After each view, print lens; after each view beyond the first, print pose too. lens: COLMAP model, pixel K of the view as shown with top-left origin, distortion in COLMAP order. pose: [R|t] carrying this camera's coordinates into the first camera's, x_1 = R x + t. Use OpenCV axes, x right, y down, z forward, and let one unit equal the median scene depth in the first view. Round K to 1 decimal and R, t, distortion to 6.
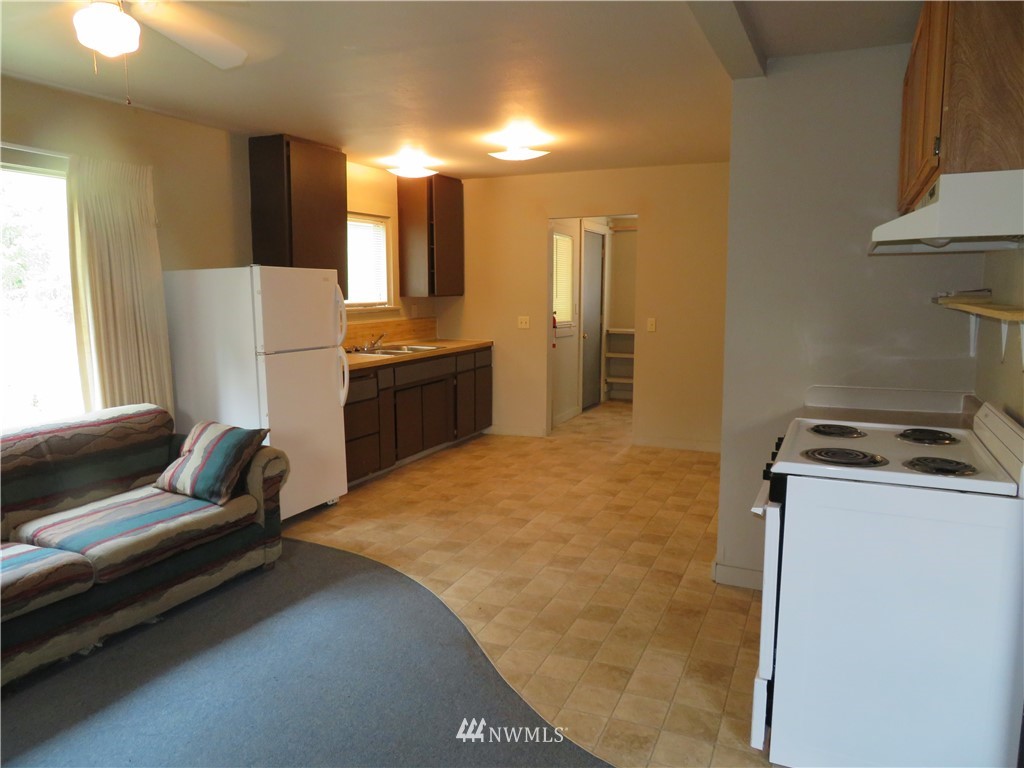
lens RADIAL K [[734.8, 0, 510.4], [0, 734.8, 385.1], [0, 0, 1]] dist [-0.005466, 0.001197]
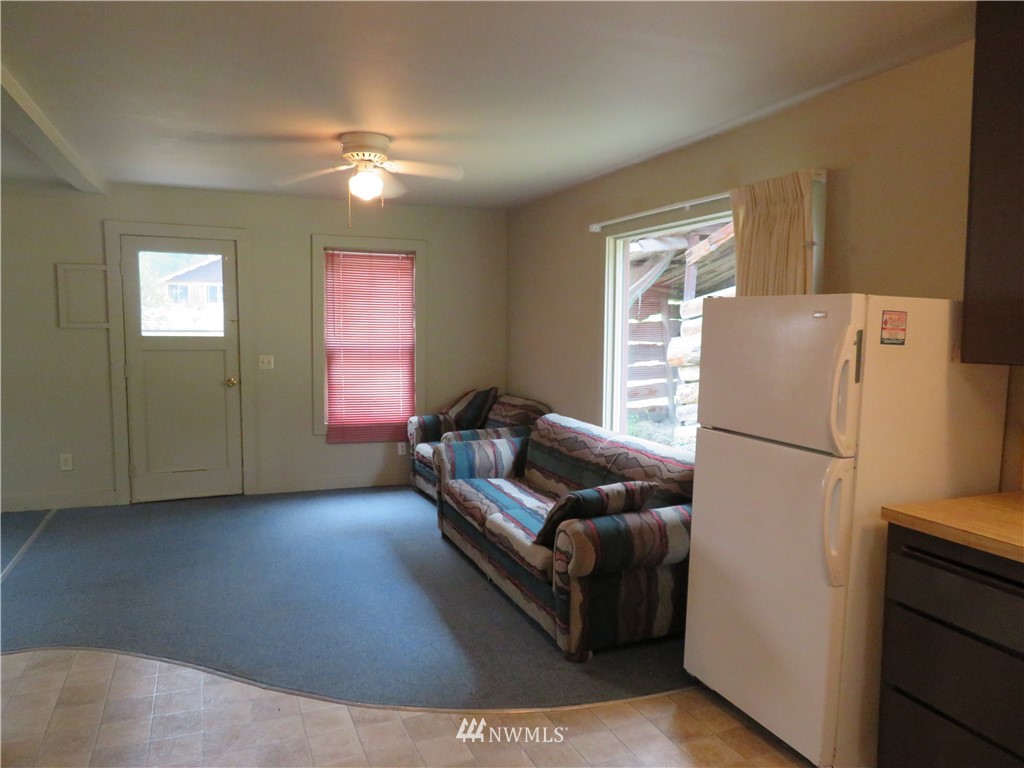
lens RADIAL K [[734.8, 0, 510.2], [0, 734.8, 387.7], [0, 0, 1]] dist [-0.005466, 0.001197]
pose [[-0.696689, 0.063038, -0.714598, 0.325461], [-0.096977, 0.978712, 0.180883, -0.216003], [0.710788, 0.195319, -0.675745, 1.564799]]
